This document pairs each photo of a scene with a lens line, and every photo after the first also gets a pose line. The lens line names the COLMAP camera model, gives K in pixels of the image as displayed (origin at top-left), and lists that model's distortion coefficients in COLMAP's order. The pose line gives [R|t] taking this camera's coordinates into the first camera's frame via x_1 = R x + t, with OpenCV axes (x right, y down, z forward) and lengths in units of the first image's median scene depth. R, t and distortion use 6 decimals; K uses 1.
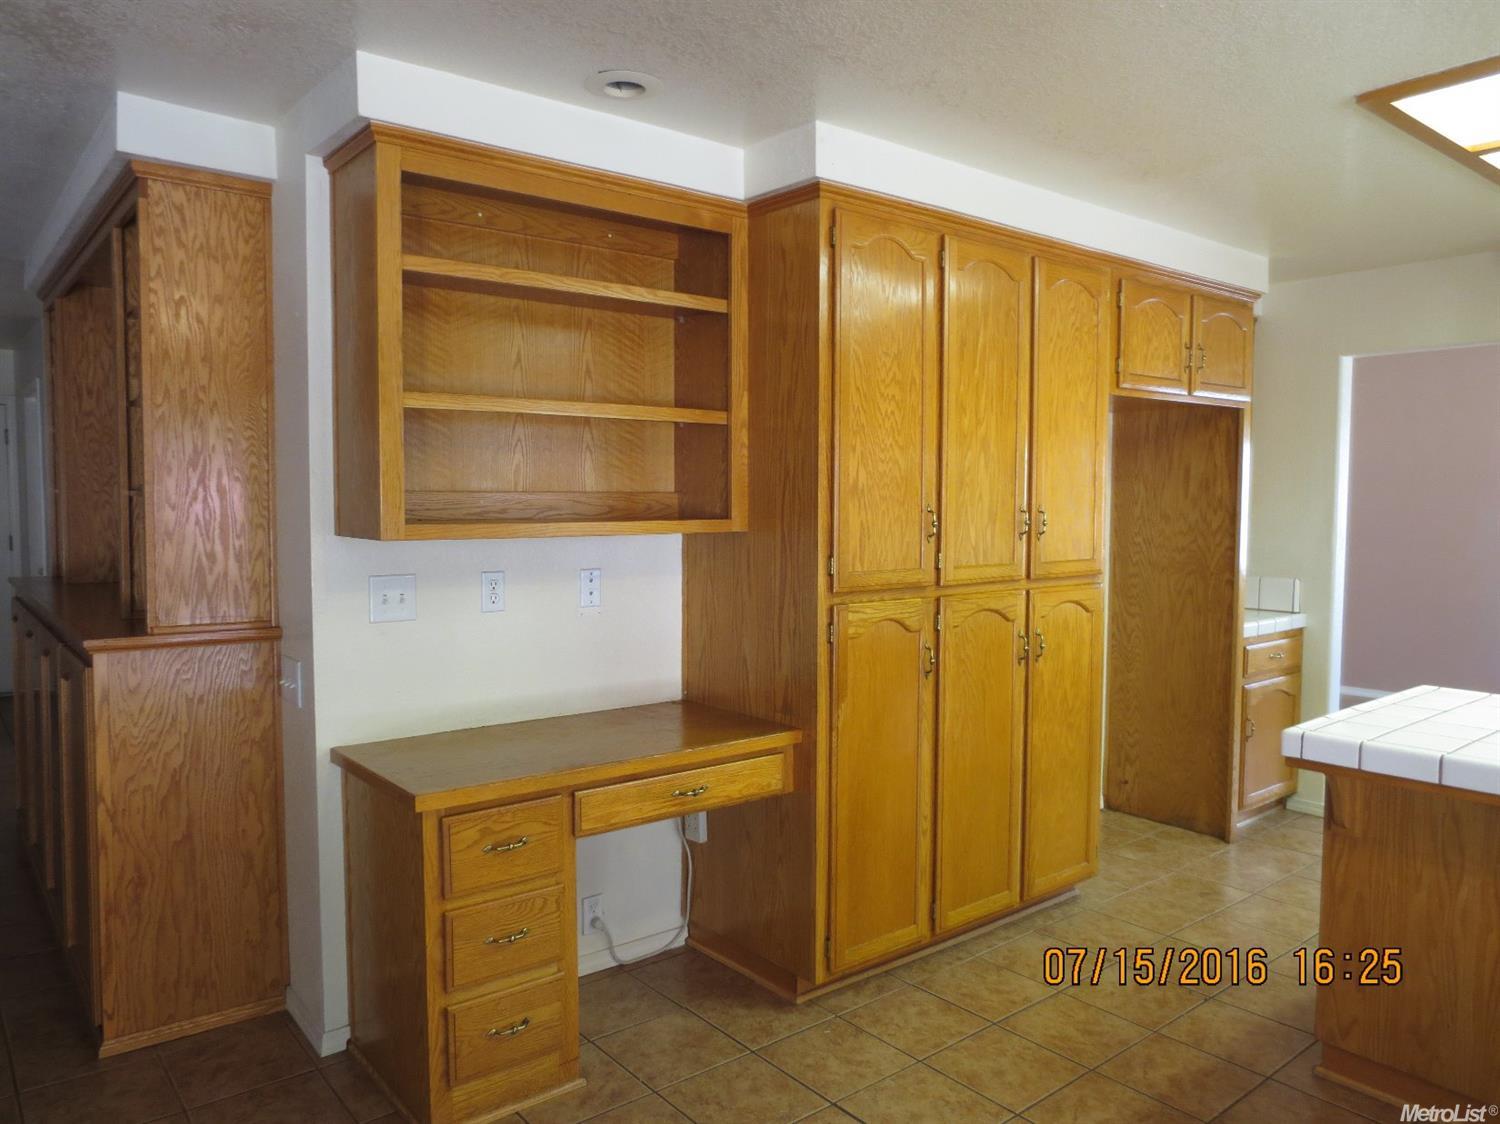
lens RADIAL K [[1062.0, 0, 746.0], [0, 1062.0, 562.6], [0, 0, 1]] dist [-0.036670, 0.017434]
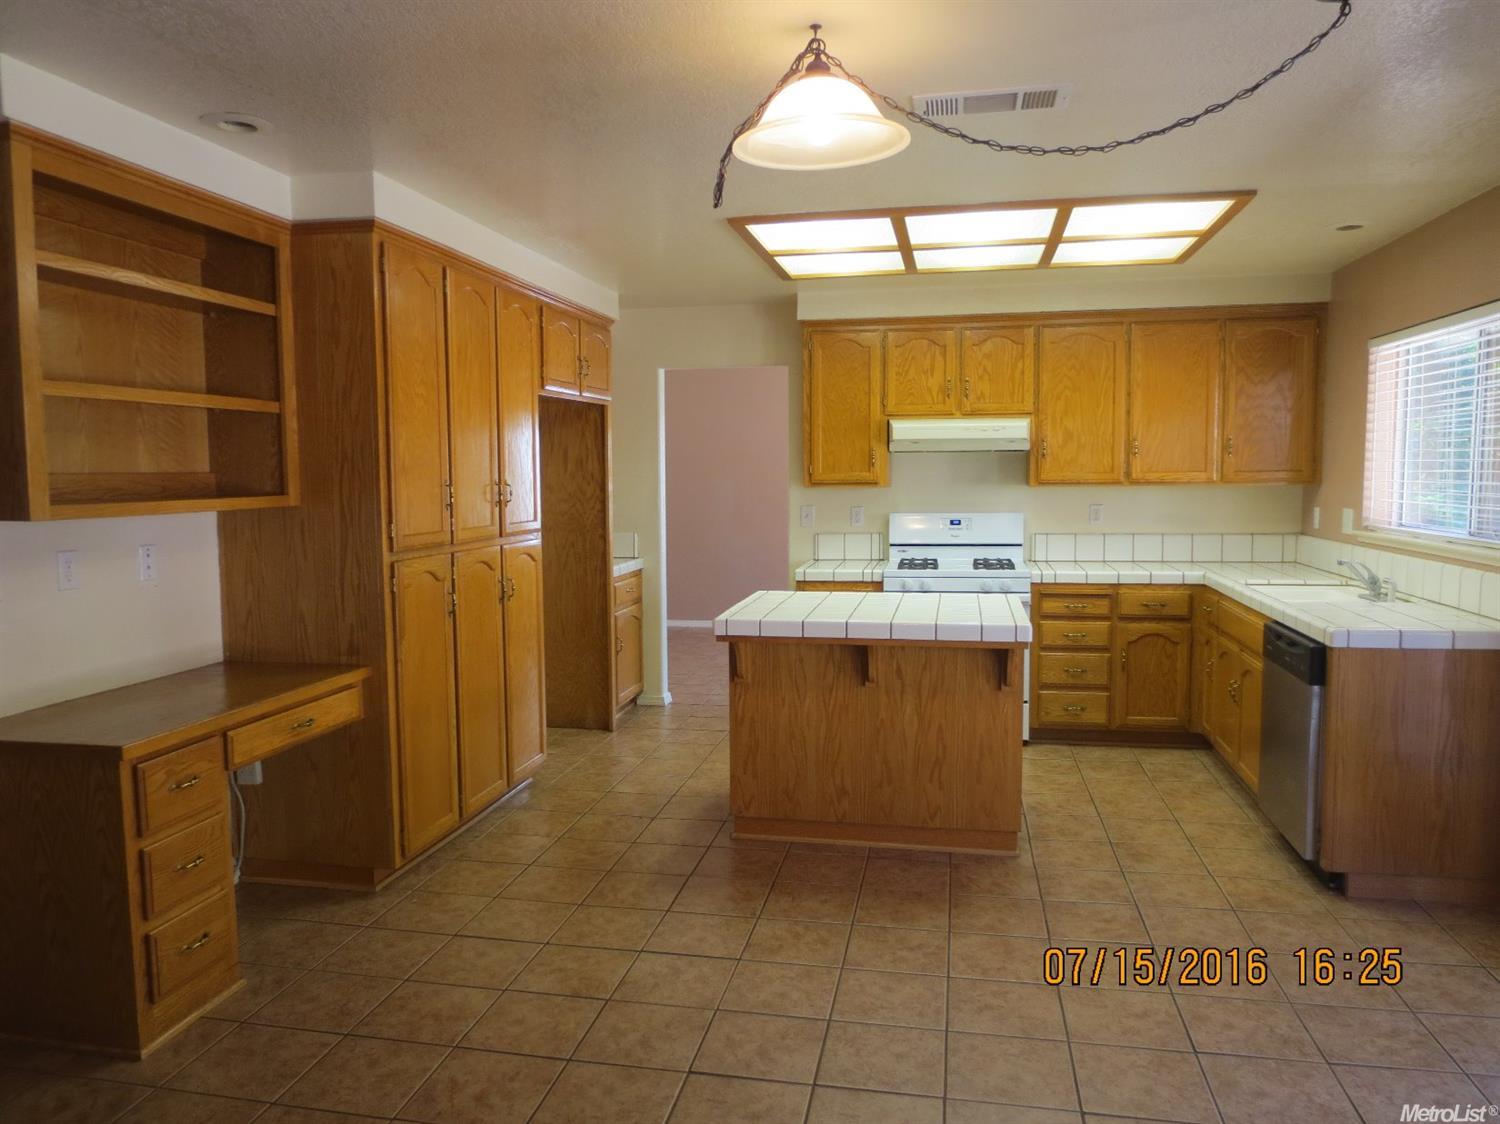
lens RADIAL K [[1062.0, 0, 749.6], [0, 1062.0, 563.9], [0, 0, 1]] dist [-0.036670, 0.017434]
pose [[0.765120, -0.062870, 0.640811, -0.377812], [0.047265, 0.998021, 0.041482, 0.010076], [-0.642151, -0.001451, 0.766577, -0.209614]]
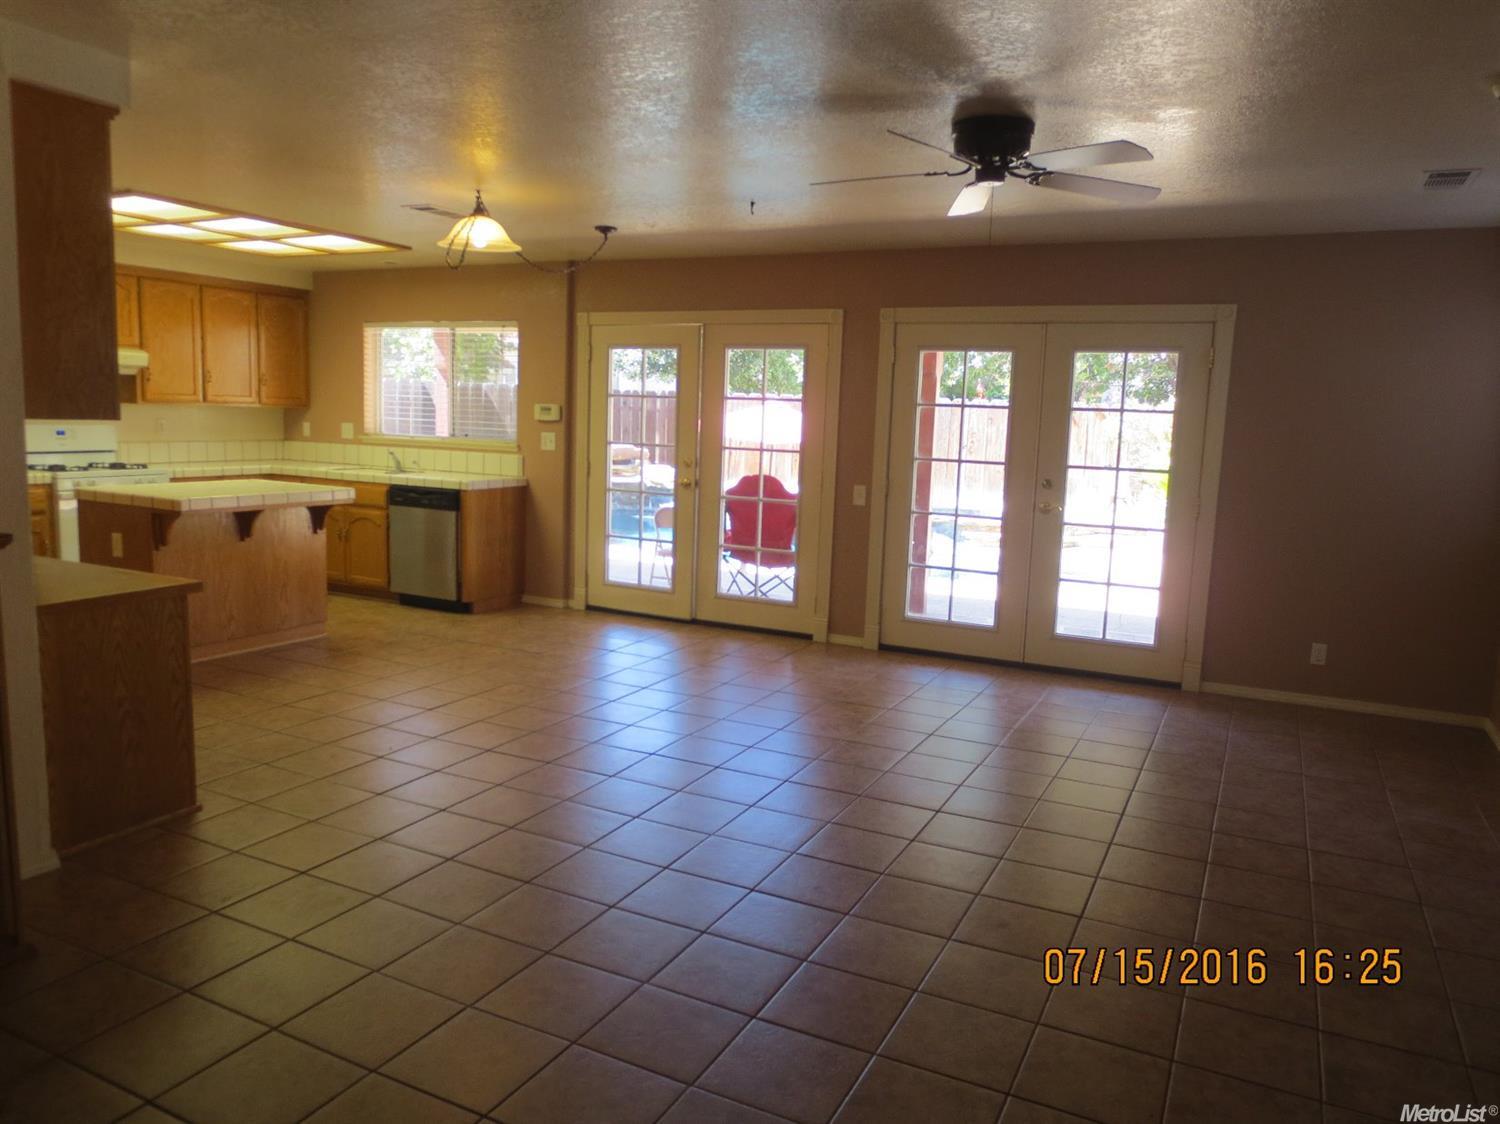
lens RADIAL K [[1062.0, 0, 746.3], [0, 1062.0, 566.8], [0, 0, 1]] dist [-0.036670, 0.017434]
pose [[-0.419361, -0.145168, 0.896138, -1.313630], [0.016737, 0.985728, 0.167513, -0.027819], [-0.907665, 0.085247, -0.410946, 0.499580]]
